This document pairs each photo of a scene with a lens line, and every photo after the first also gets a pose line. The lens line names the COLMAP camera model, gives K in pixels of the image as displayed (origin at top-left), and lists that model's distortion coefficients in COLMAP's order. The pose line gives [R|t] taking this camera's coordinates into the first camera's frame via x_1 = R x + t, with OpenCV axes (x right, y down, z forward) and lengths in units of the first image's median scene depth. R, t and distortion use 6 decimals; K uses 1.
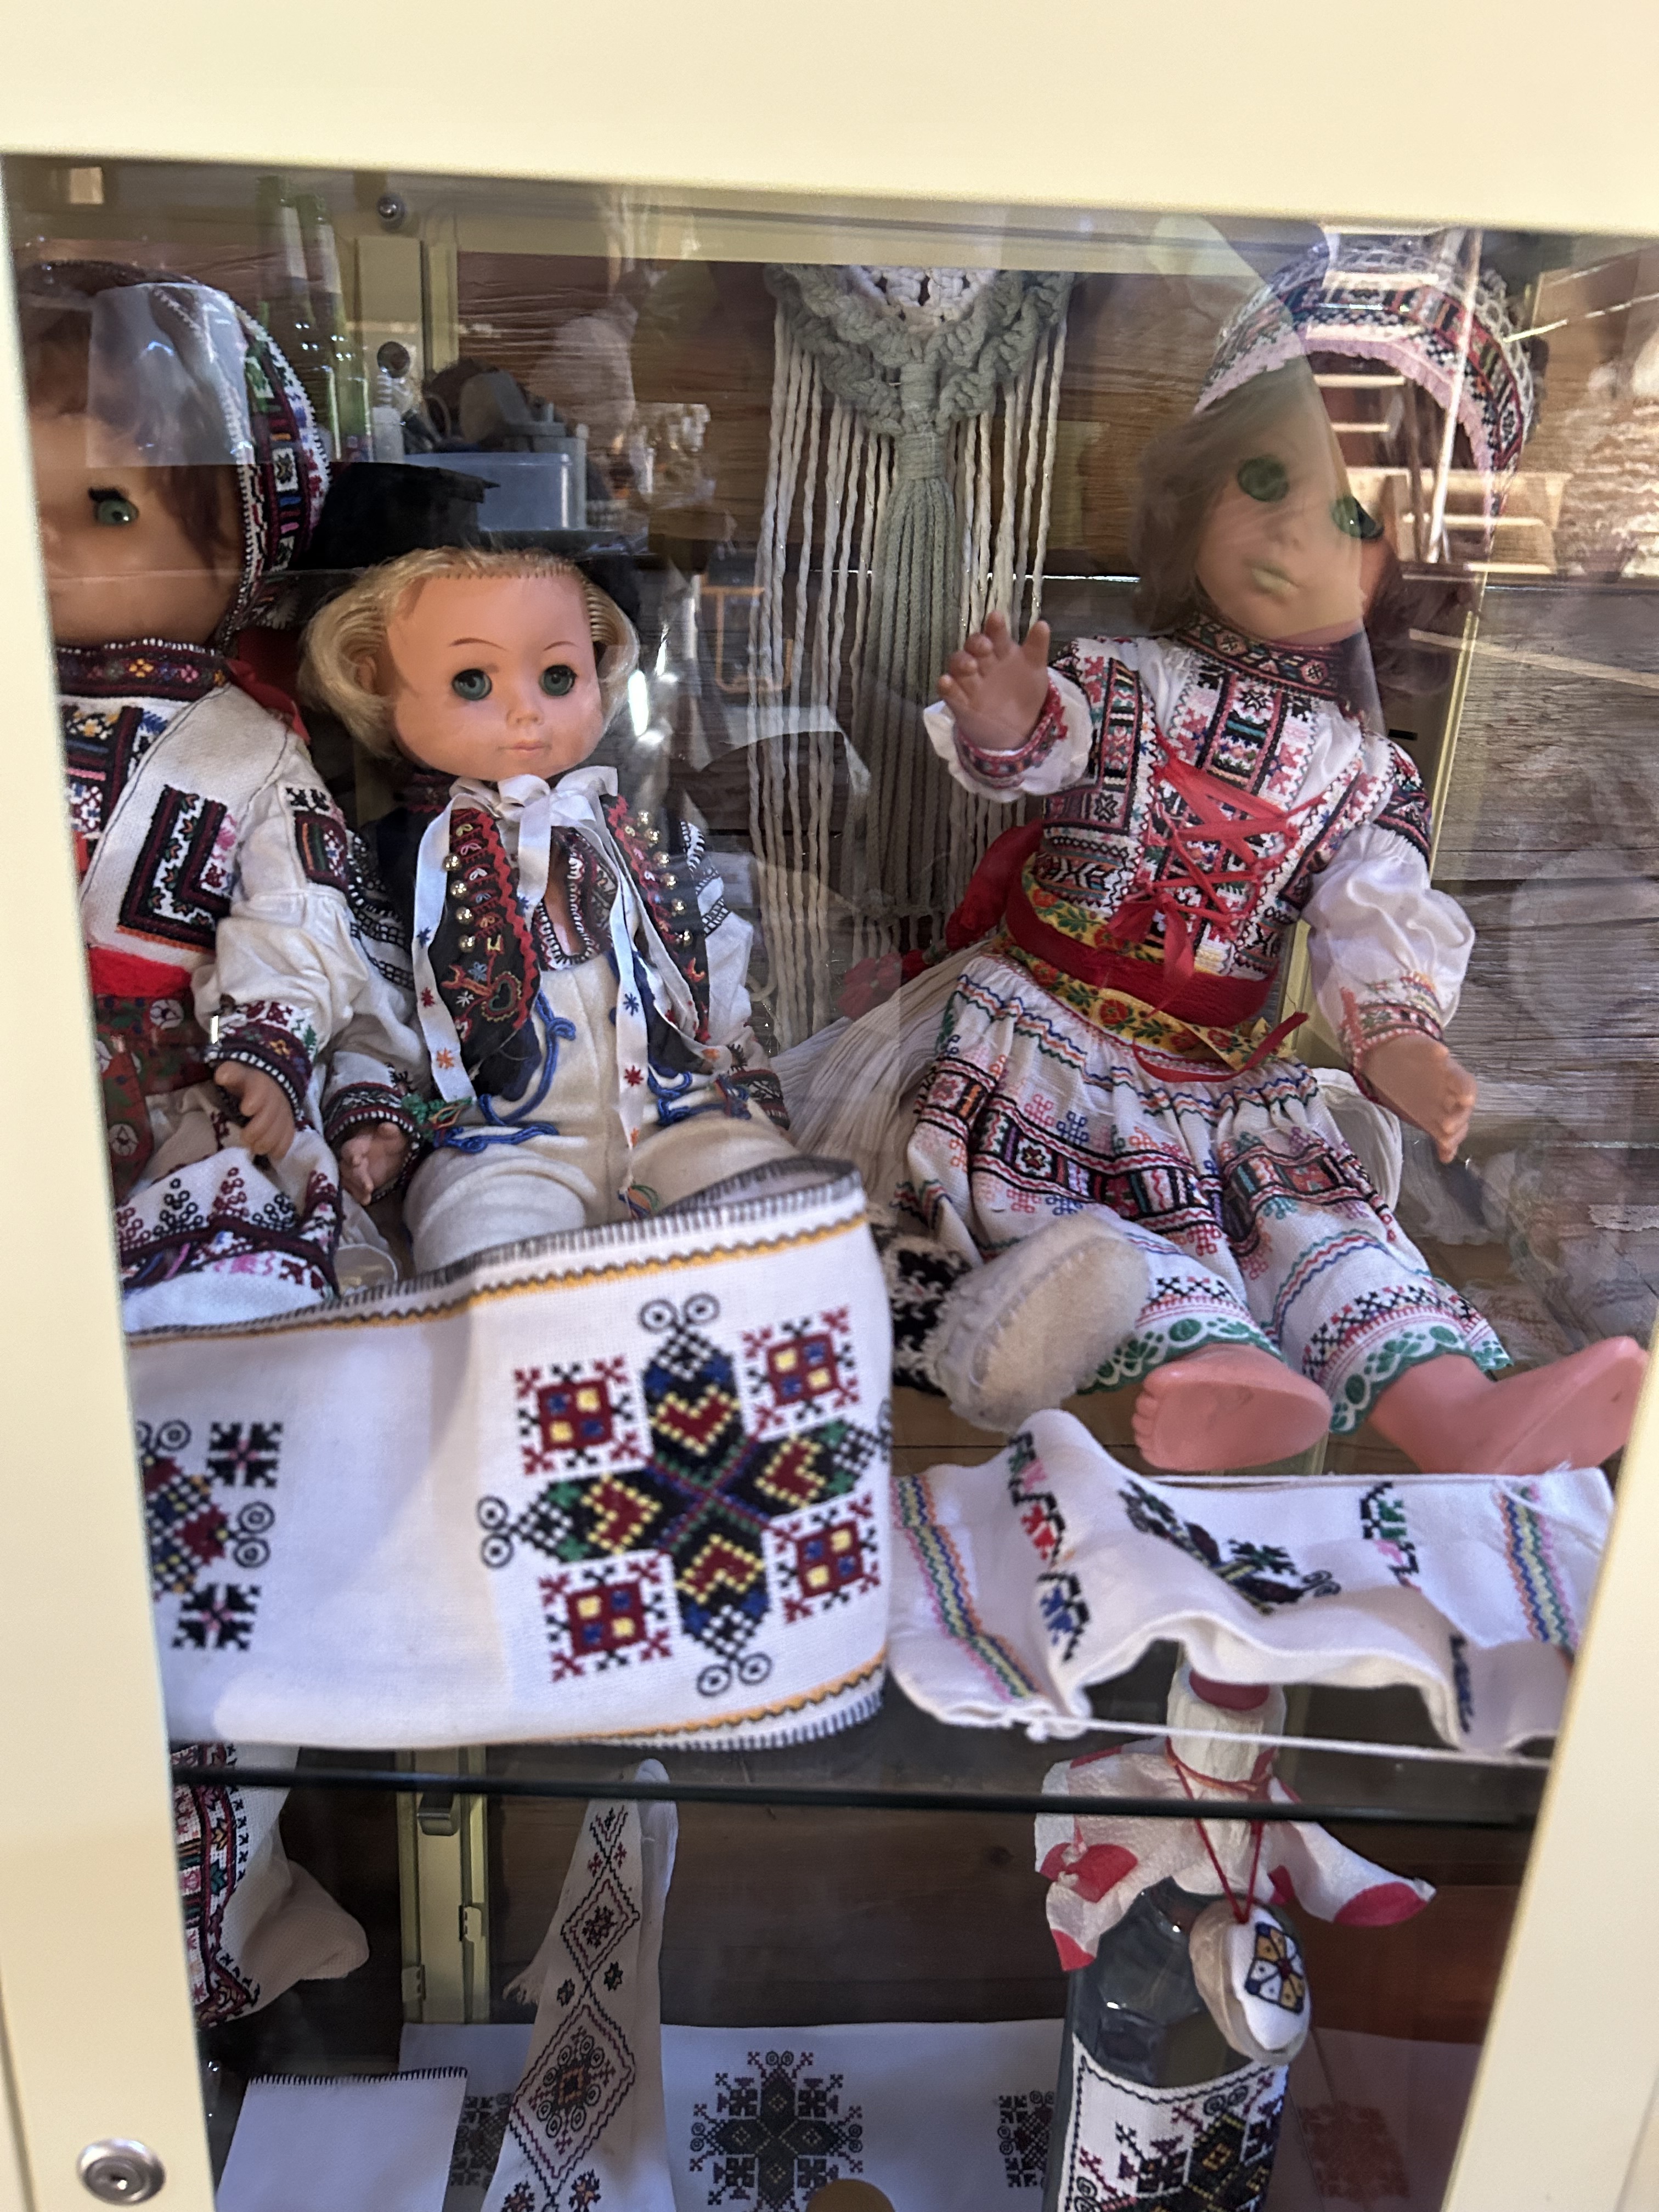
lens RADIAL K [[1669.4, 0, 834.2], [0, 1669.4, 1090.8], [0, 0, 1]] dist [0.037760, -0.054932]
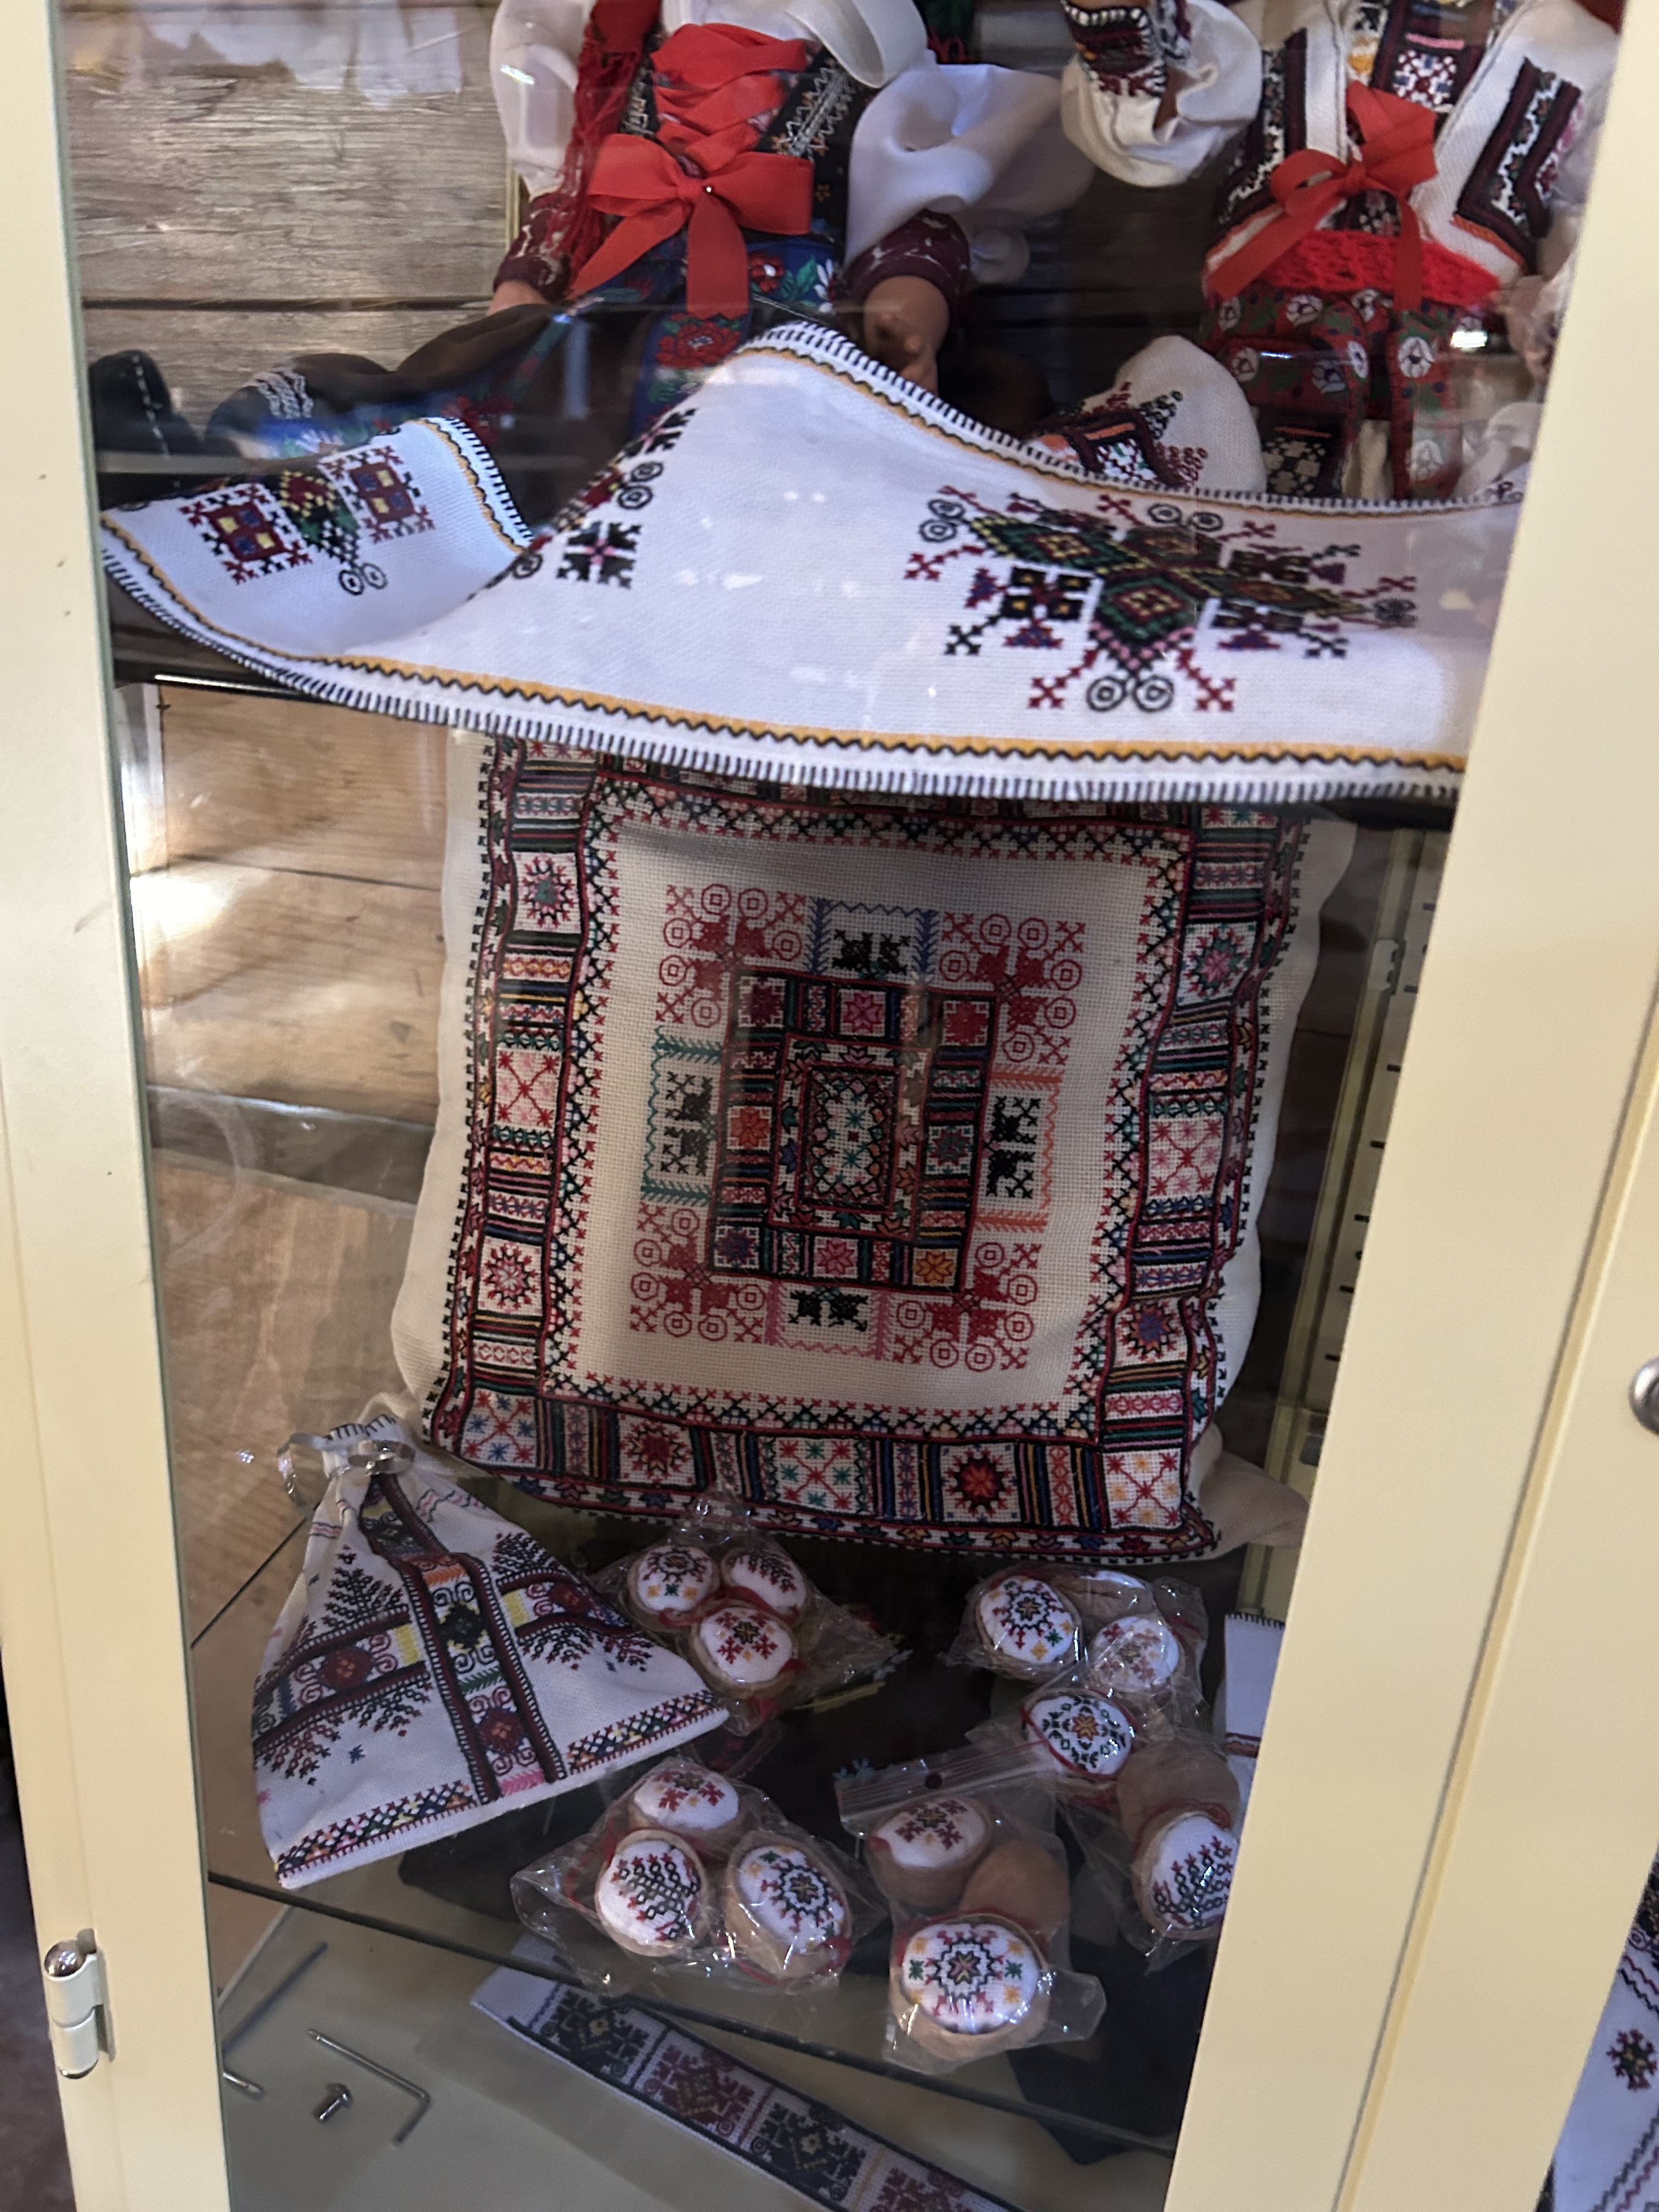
lens RADIAL K [[1669.4, 0, 808.7], [0, 1669.4, 1103.7], [0, 0, 1]] dist [0.037760, -0.054932]
pose [[0.967286, 0.117450, -0.224864, -0.511624], [-0.112602, 0.993048, 0.034313, 0.386665], [0.227331, -0.007871, 0.973786, 0.048317]]
